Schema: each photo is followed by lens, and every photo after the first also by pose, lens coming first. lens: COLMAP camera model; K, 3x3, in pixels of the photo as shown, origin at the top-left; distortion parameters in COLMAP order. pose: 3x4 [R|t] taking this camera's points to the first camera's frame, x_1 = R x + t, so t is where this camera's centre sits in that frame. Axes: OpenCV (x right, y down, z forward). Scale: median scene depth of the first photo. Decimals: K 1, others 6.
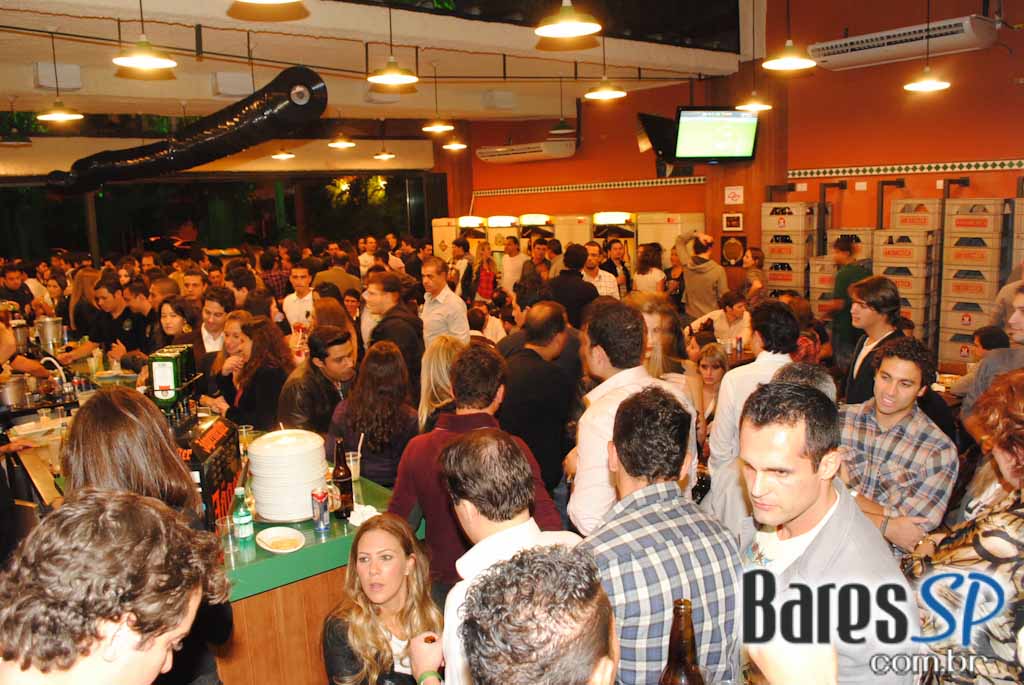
lens RADIAL K [[819.9, 0, 510.0], [0, 819.9, 347.5], [0, 0, 1]] dist [-0.086416, 0.011276]
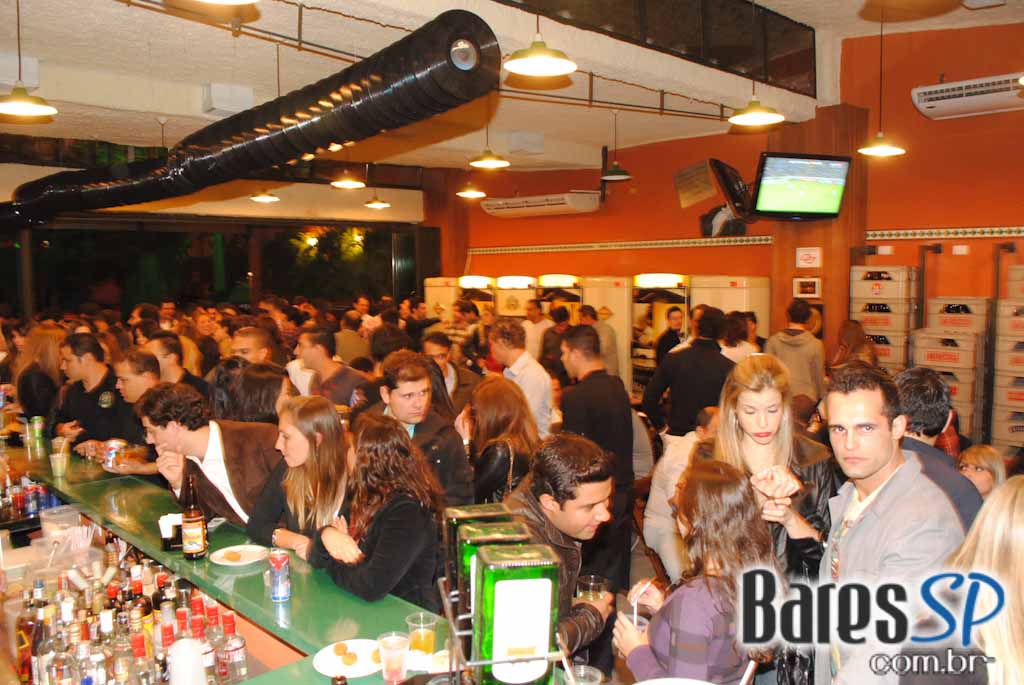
lens RADIAL K [[819.9, 0, 516.0], [0, 819.9, 344.3], [0, 0, 1]] dist [-0.086416, 0.011276]
pose [[0.994618, 0.017244, 0.102161, -0.134143], [-0.008476, 0.996290, -0.085643, -0.018554], [-0.103259, 0.084316, 0.991074, 0.191345]]
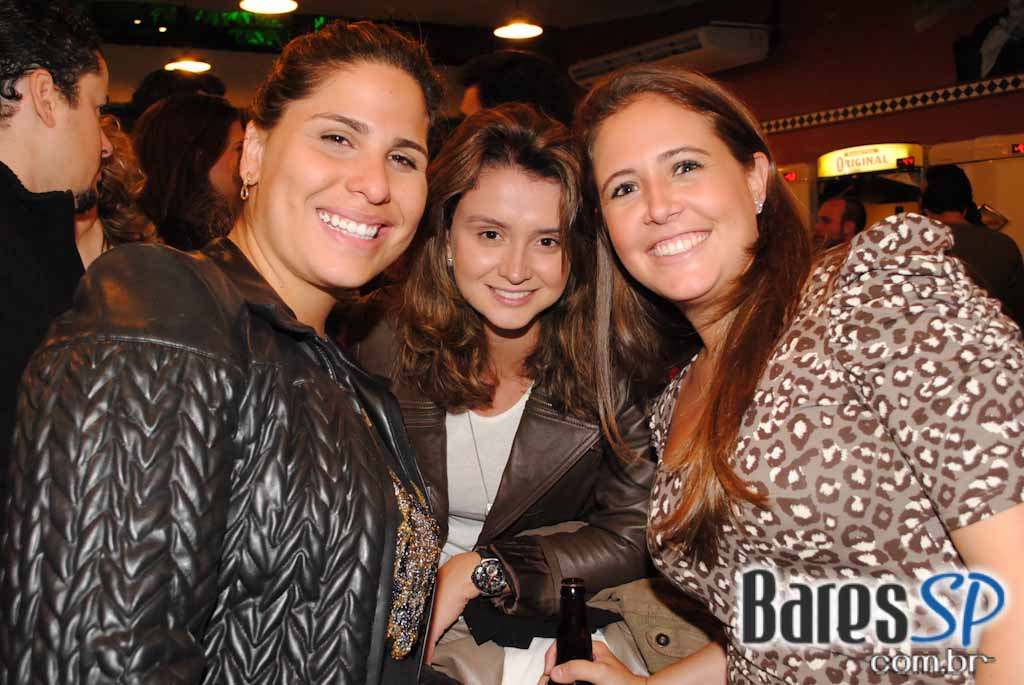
lens RADIAL K [[1117.8, 0, 512.5], [0, 1117.8, 343.2], [0, 0, 1]] dist [-0.018081, 0.000000]
pose [[0.993311, 0.002923, -0.115432, 0.008003], [-0.014780, 0.994676, -0.101989, 0.003789], [0.114520, 0.103013, 0.988066, 0.467634]]
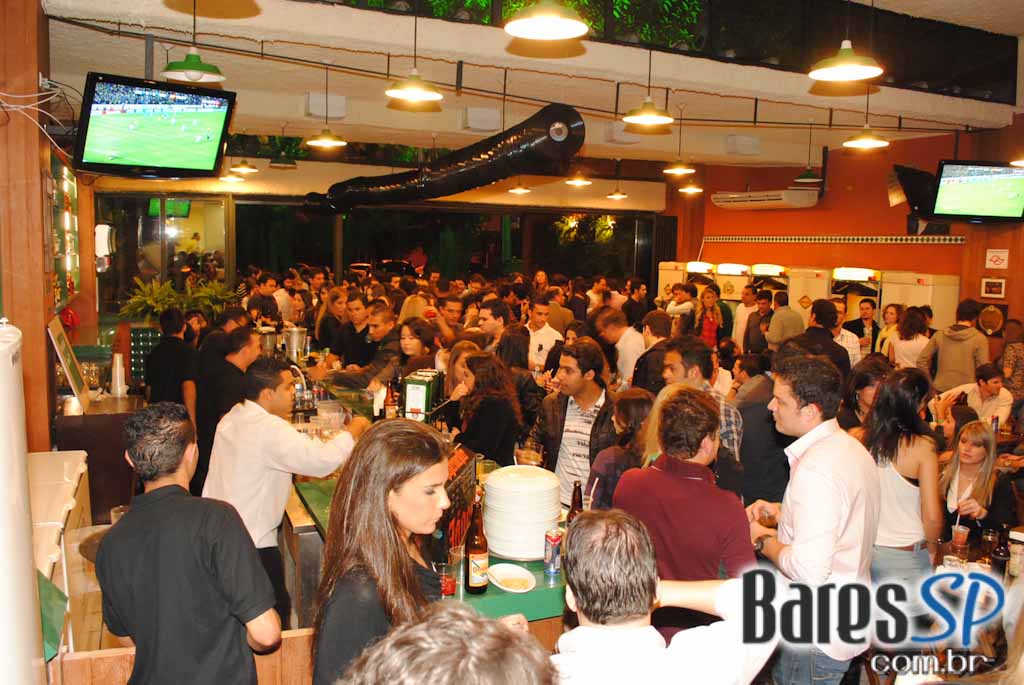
lens RADIAL K [[819.9, 0, 503.2], [0, 819.9, 348.7], [0, 0, 1]] dist [-0.086416, 0.011276]
pose [[0.961818, 0.091063, -0.258096, -0.018954], [-0.102959, 0.994140, -0.032929, -0.001461], [0.253585, 0.058245, 0.965558, 0.009021]]
